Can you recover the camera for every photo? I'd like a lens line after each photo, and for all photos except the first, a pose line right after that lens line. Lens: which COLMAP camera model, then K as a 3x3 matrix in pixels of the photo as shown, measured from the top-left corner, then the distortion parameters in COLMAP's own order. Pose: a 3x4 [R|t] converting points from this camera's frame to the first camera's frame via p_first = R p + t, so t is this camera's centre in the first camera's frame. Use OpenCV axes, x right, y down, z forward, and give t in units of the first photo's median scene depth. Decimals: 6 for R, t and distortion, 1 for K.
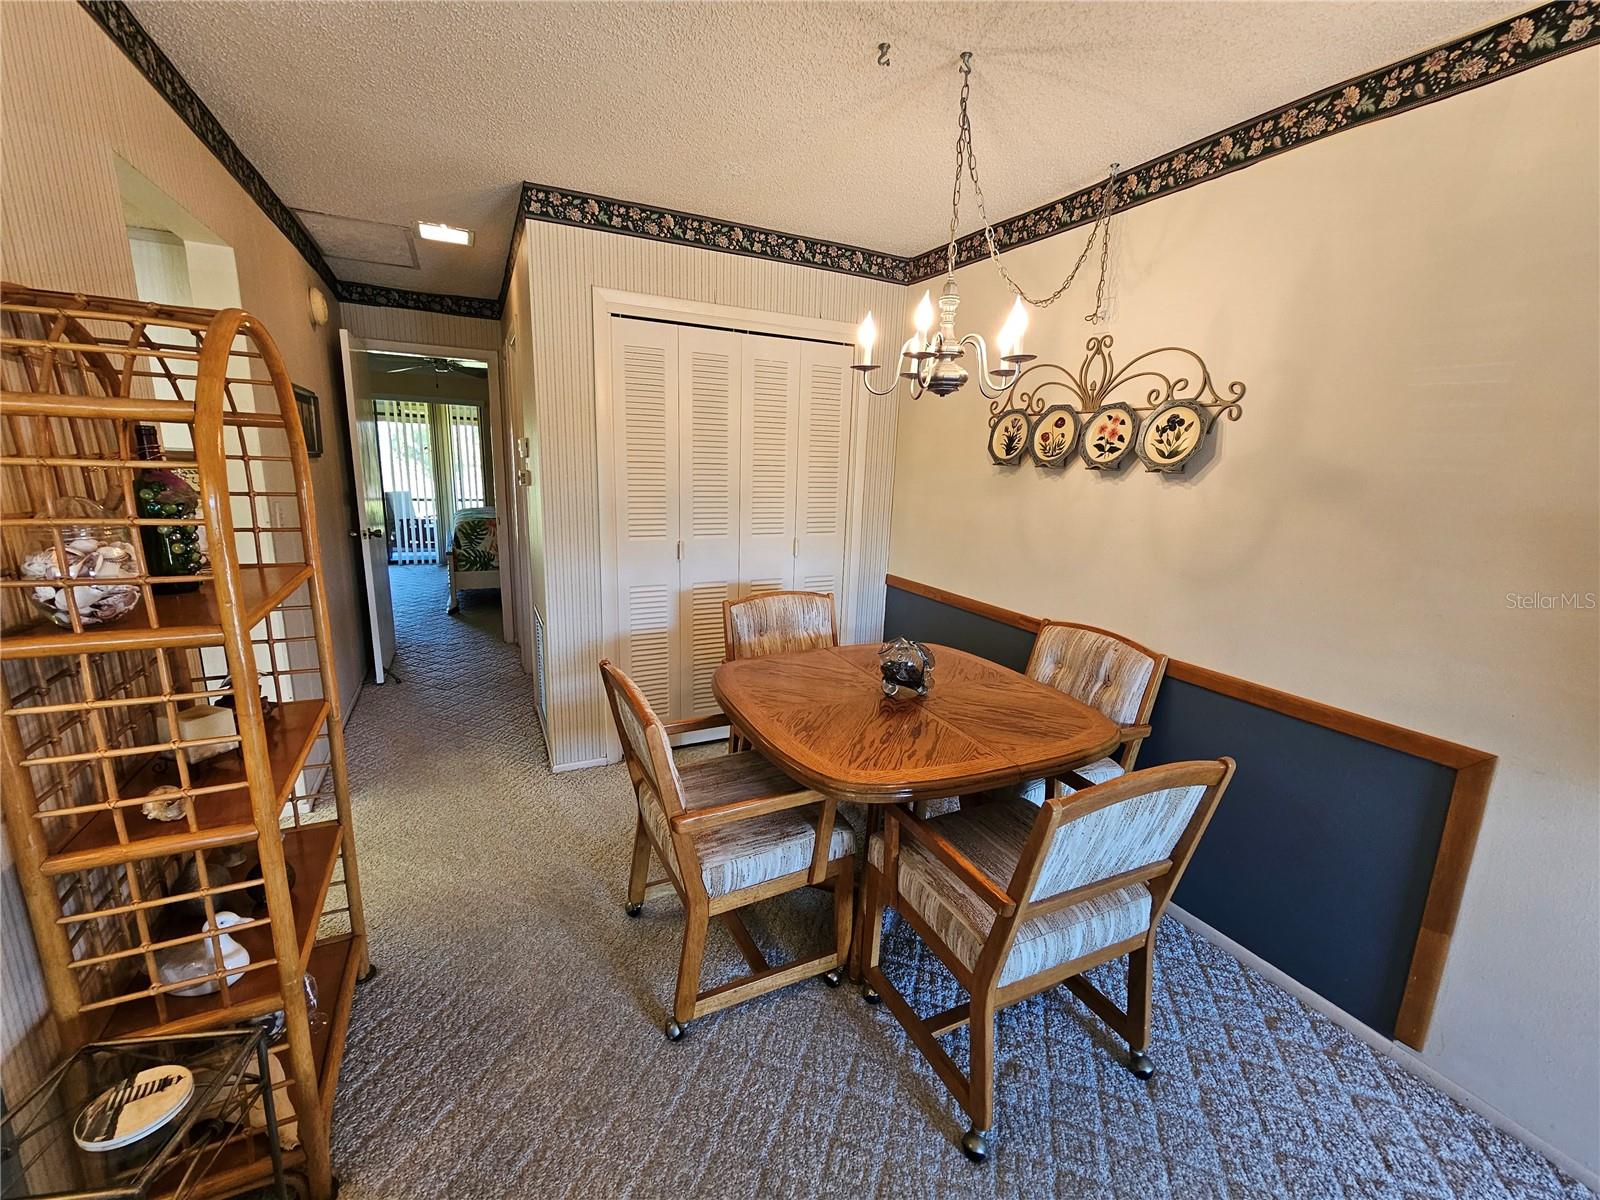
lens RADIAL K [[655.9, 0, 790.3], [0, 655.9, 599.9], [0, 0, 1]] dist [-0.004162, 0.000756]
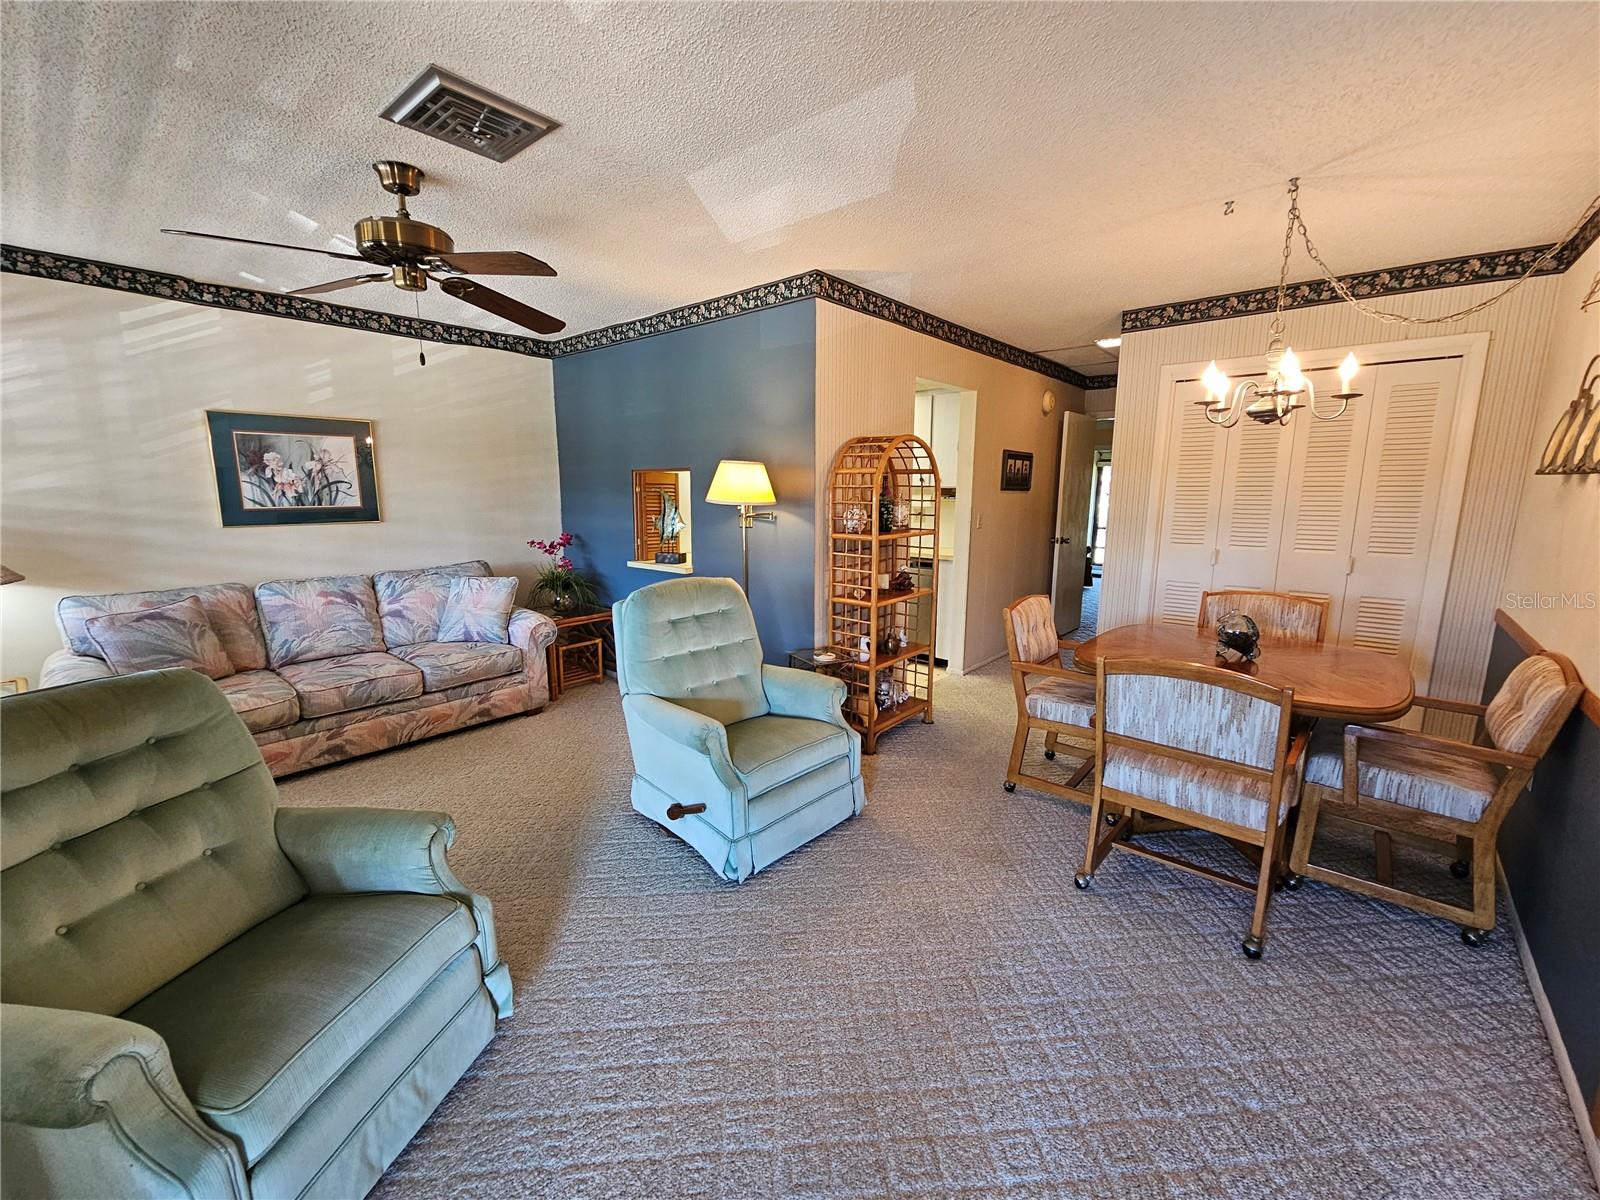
lens RADIAL K [[655.9, 0, 796.2], [0, 655.9, 606.7], [0, 0, 1]] dist [-0.004162, 0.000756]
pose [[0.391336, 0.131558, -0.910796, 0.767308], [-0.182191, 0.981214, 0.063448, 0.096537], [0.902032, 0.141110, 0.407953, -0.238183]]
